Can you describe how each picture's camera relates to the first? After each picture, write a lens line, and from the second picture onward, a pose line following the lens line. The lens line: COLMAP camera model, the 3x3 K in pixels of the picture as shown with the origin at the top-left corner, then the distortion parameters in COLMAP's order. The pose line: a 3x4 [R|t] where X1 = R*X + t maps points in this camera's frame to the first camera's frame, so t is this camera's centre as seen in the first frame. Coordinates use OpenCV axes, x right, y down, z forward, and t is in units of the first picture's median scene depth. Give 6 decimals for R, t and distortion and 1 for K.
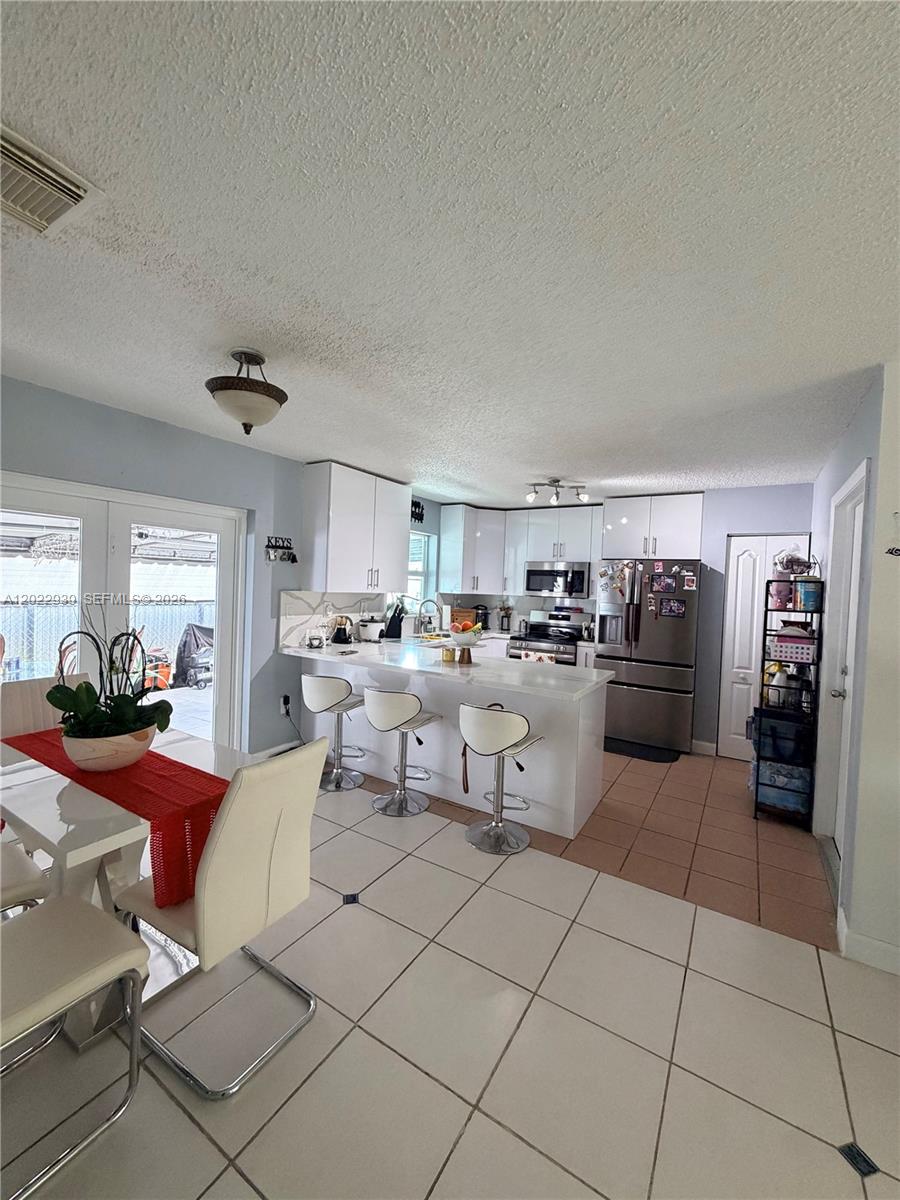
lens RADIAL K [[477.6, 0, 451.0], [0, 477.6, 596.2], [0, 0, 1]] dist [-0.000775, 0.000099]
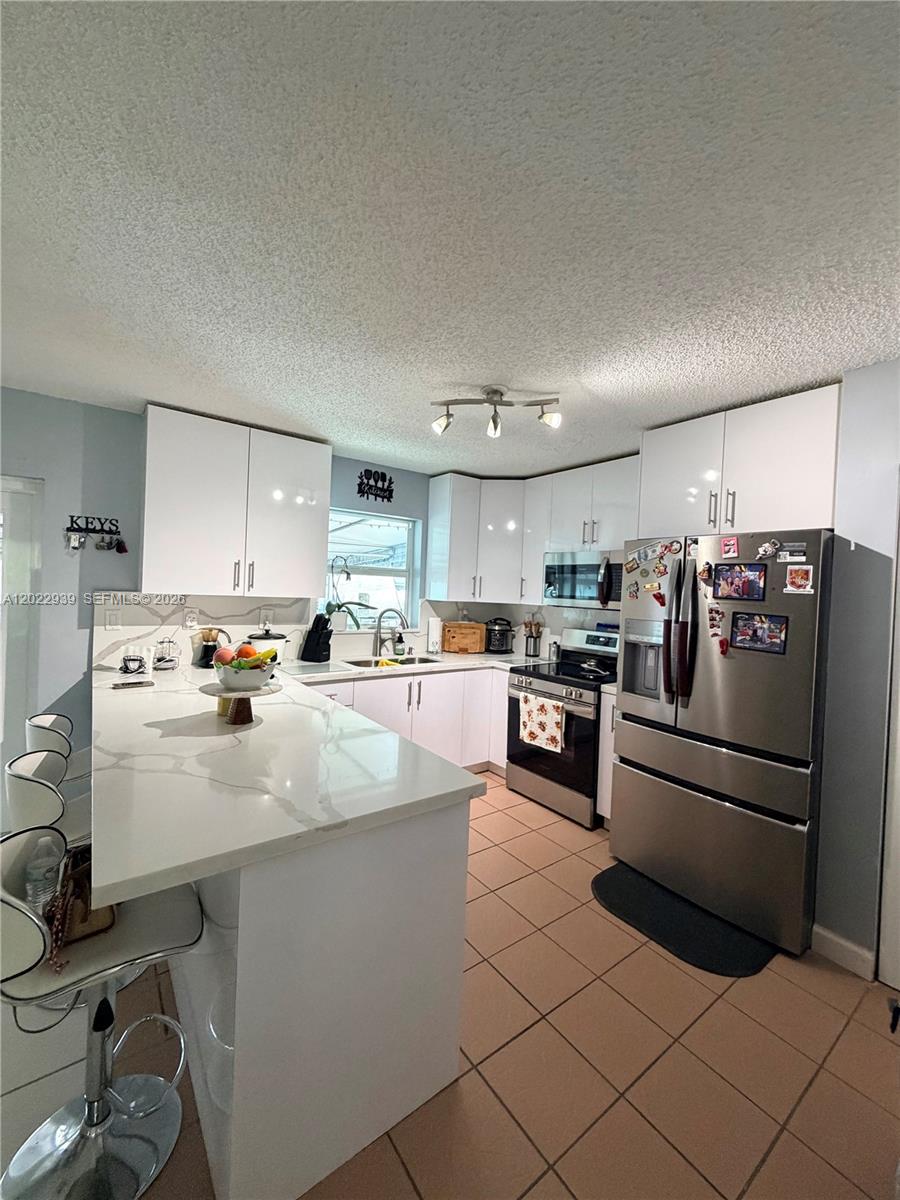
lens RADIAL K [[477.6, 0, 451.0], [0, 477.6, 596.2], [0, 0, 1]] dist [-0.000775, 0.000099]
pose [[0.931468, 0.006258, -0.363768, 0.364125], [-0.015373, 0.999636, -0.022167, 0.004083], [0.363497, 0.026240, 0.931226, 0.464232]]
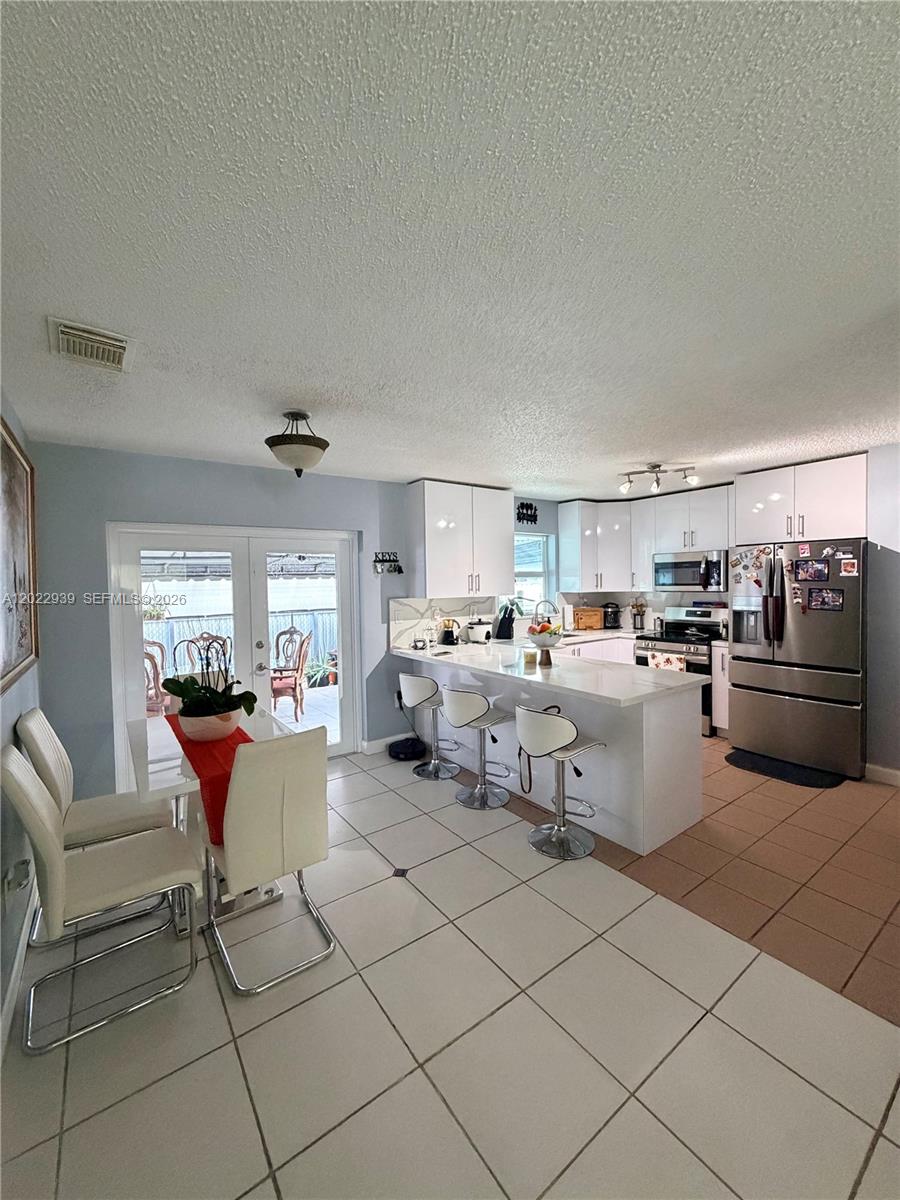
lens RADIAL K [[477.6, 0, 451.0], [0, 477.6, 596.2], [0, 0, 1]] dist [-0.000775, 0.000099]
pose [[0.924752, -0.043034, -0.378129, 0.186715], [0.043931, 0.999015, -0.006258, -0.004078], [0.378026, -0.010825, 0.925732, 0.002594]]
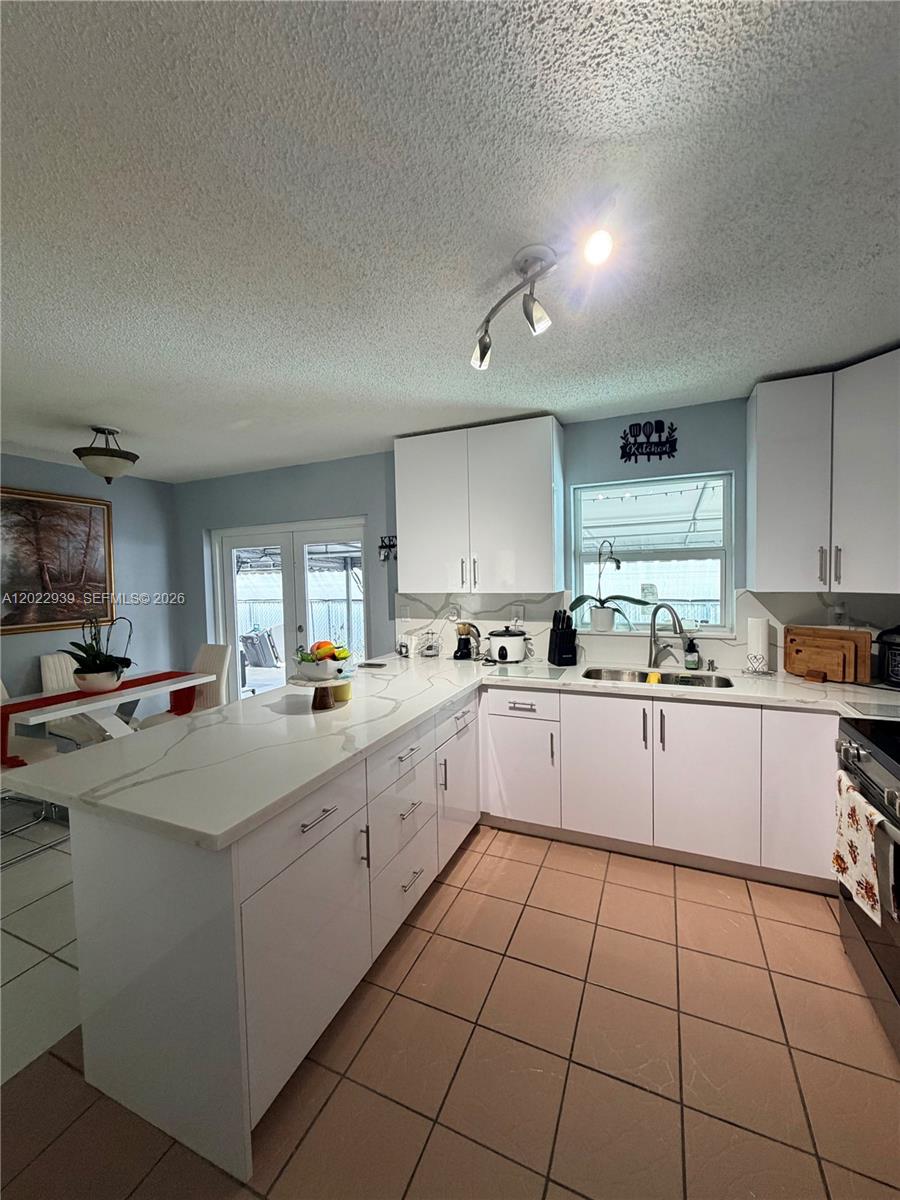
lens RADIAL K [[477.6, 0, 451.0], [0, 477.6, 596.2], [0, 0, 1]] dist [-0.000775, 0.000099]
pose [[0.137748, 0.003889, -0.990460, 0.537123], [0.002242, 0.999989, 0.004238, -0.005075], [0.990465, -0.002804, 0.137737, 0.870119]]
